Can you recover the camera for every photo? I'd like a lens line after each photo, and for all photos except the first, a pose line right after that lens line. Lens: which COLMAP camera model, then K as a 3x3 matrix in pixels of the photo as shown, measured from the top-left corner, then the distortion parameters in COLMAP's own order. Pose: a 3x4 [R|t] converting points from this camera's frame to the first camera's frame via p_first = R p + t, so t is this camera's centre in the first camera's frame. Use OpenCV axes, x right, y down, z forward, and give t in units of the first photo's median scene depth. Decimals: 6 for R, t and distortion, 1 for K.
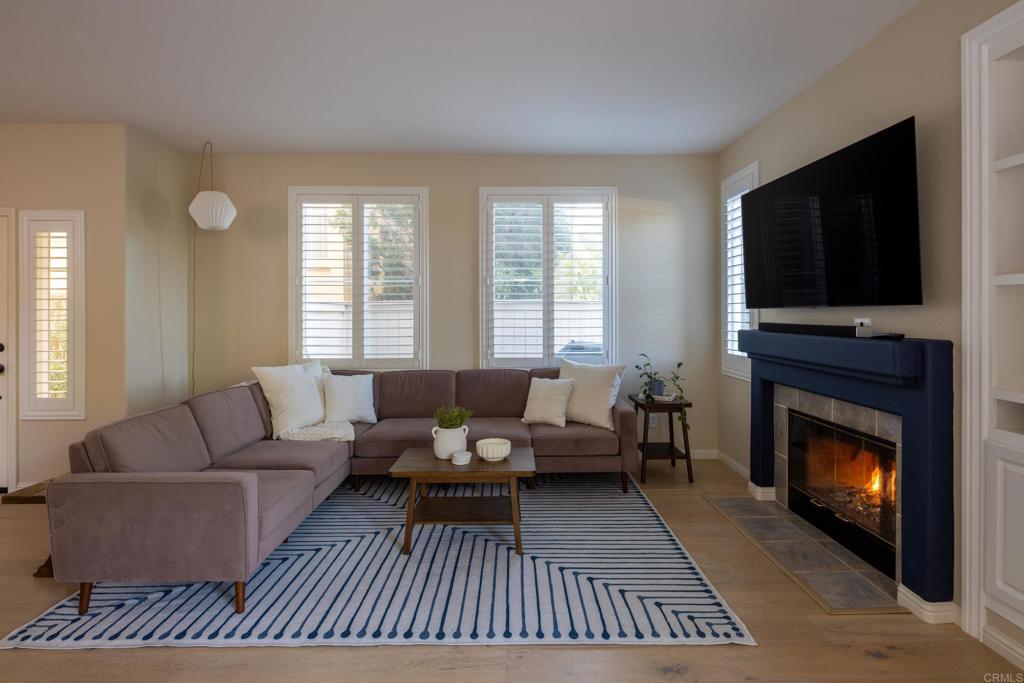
lens RADIAL K [[506.4, 0, 512.9], [0, 506.4, 310.1], [0, 0, 1]] dist [-0.001272, -0.000340]
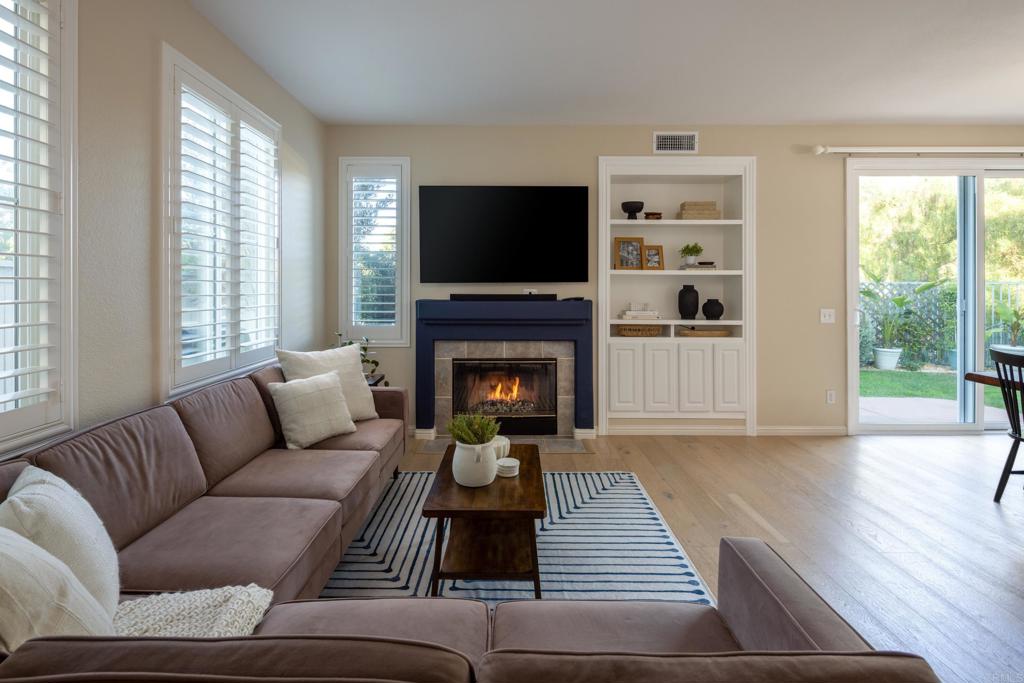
lens RADIAL K [[498.3, 0, 511.2], [0, 498.3, 288.5], [0, 0, 1]] dist [-0.000135, -0.000054]
pose [[0.005736, -0.002956, 0.999979, -1.064222], [-0.005585, 0.999980, 0.002988, 0.009010], [-0.999968, -0.005602, 0.005719, 1.190222]]
